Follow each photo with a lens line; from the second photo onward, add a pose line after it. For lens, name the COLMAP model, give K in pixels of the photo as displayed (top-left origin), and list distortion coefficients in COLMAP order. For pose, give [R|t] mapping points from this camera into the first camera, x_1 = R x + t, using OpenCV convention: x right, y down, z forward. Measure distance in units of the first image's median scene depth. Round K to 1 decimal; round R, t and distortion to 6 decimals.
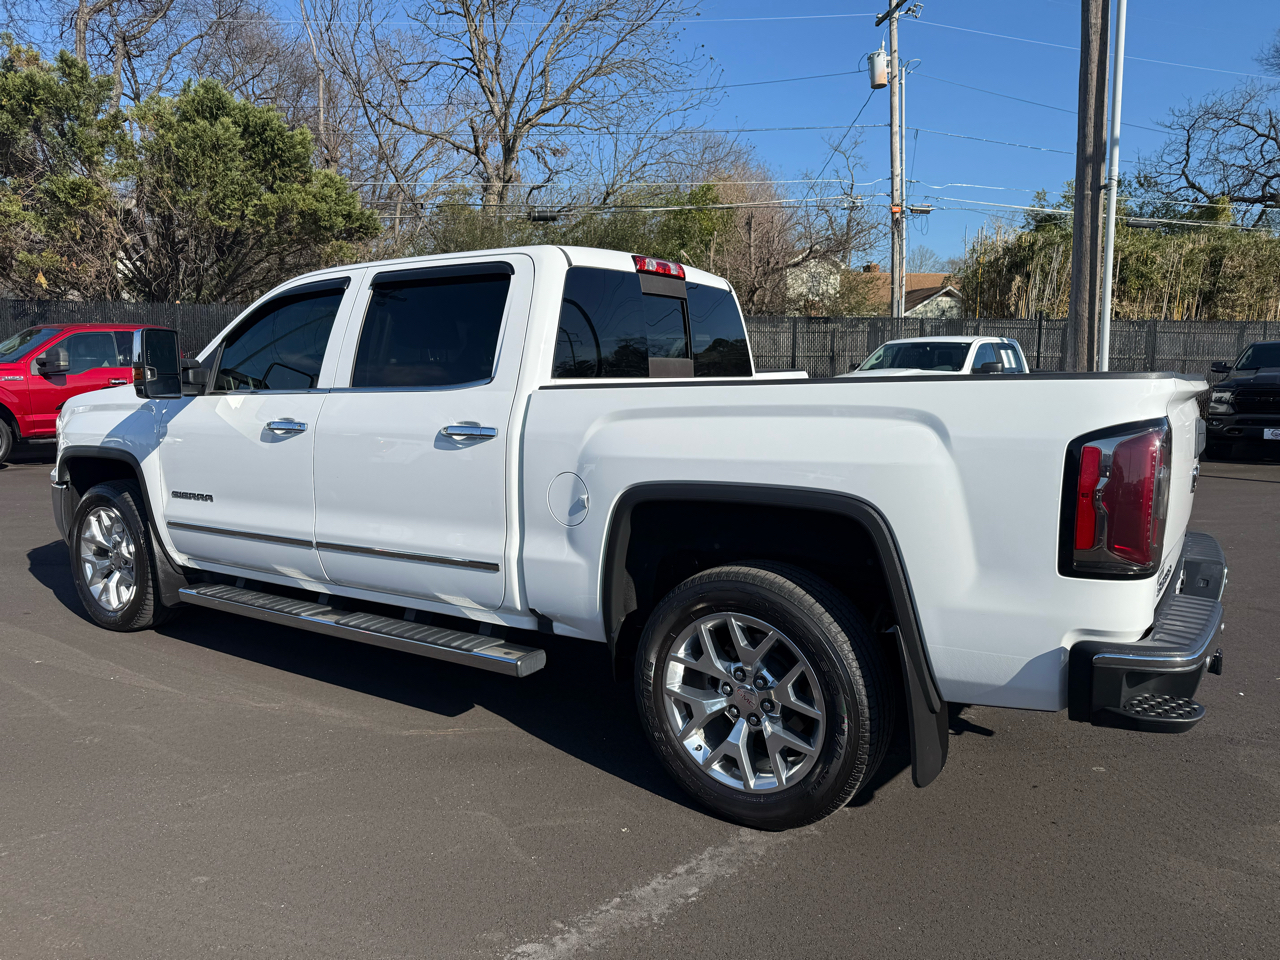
lens RADIAL K [[913.8, 0, 632.9], [0, 913.8, 475.3], [0, 0, 1]] dist [0.034431, -0.041980]
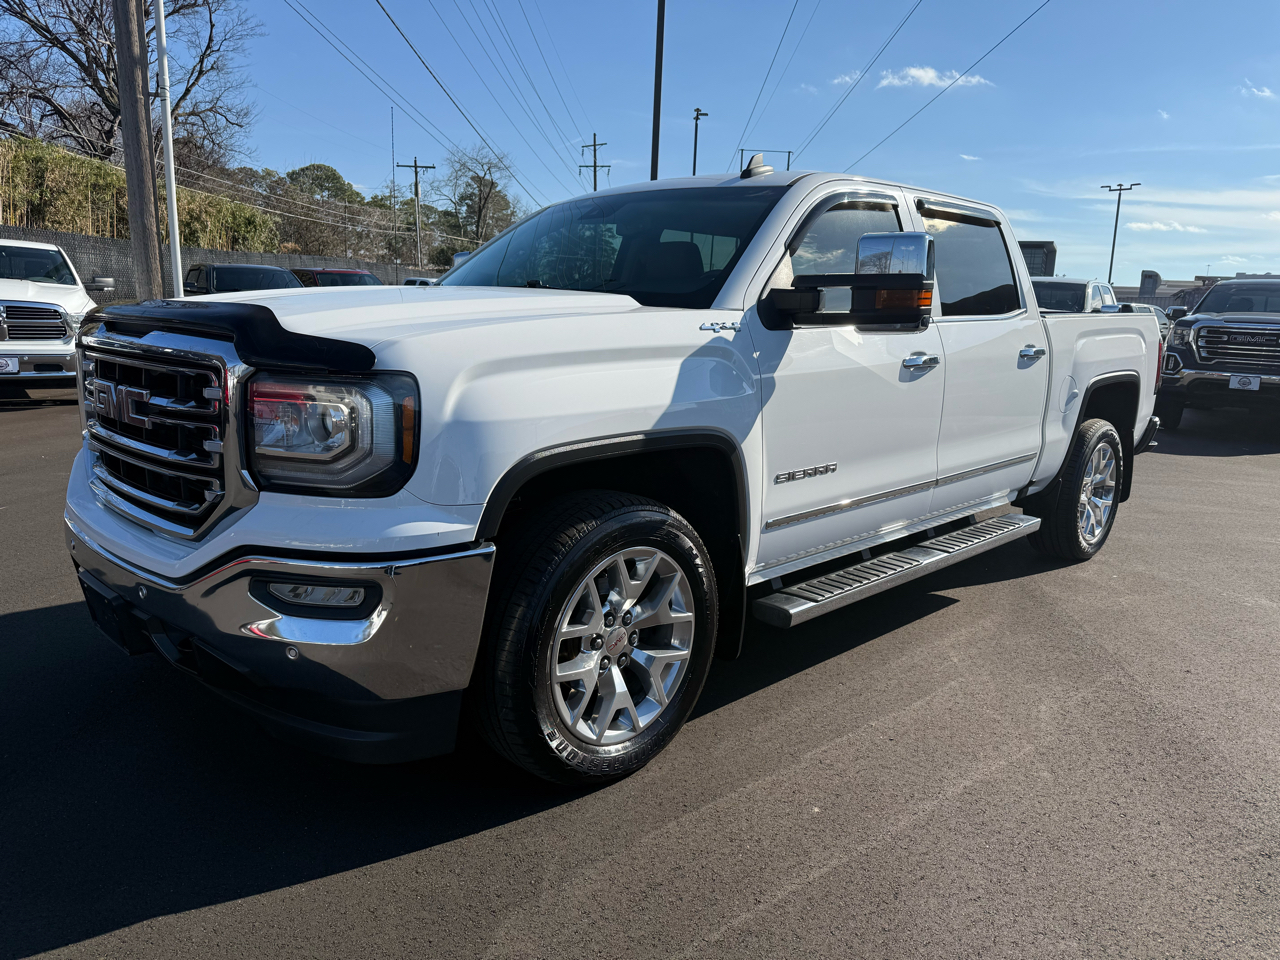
lens RADIAL K [[908.2, 0, 635.8], [0, 908.2, 476.1], [0, 0, 1]] dist [0.051720, -0.066334]
pose [[0.192539, -0.171909, 0.966114, -0.396525], [0.079856, 0.984015, 0.159179, -0.032510], [-0.978035, 0.046501, 0.203190, 0.331425]]
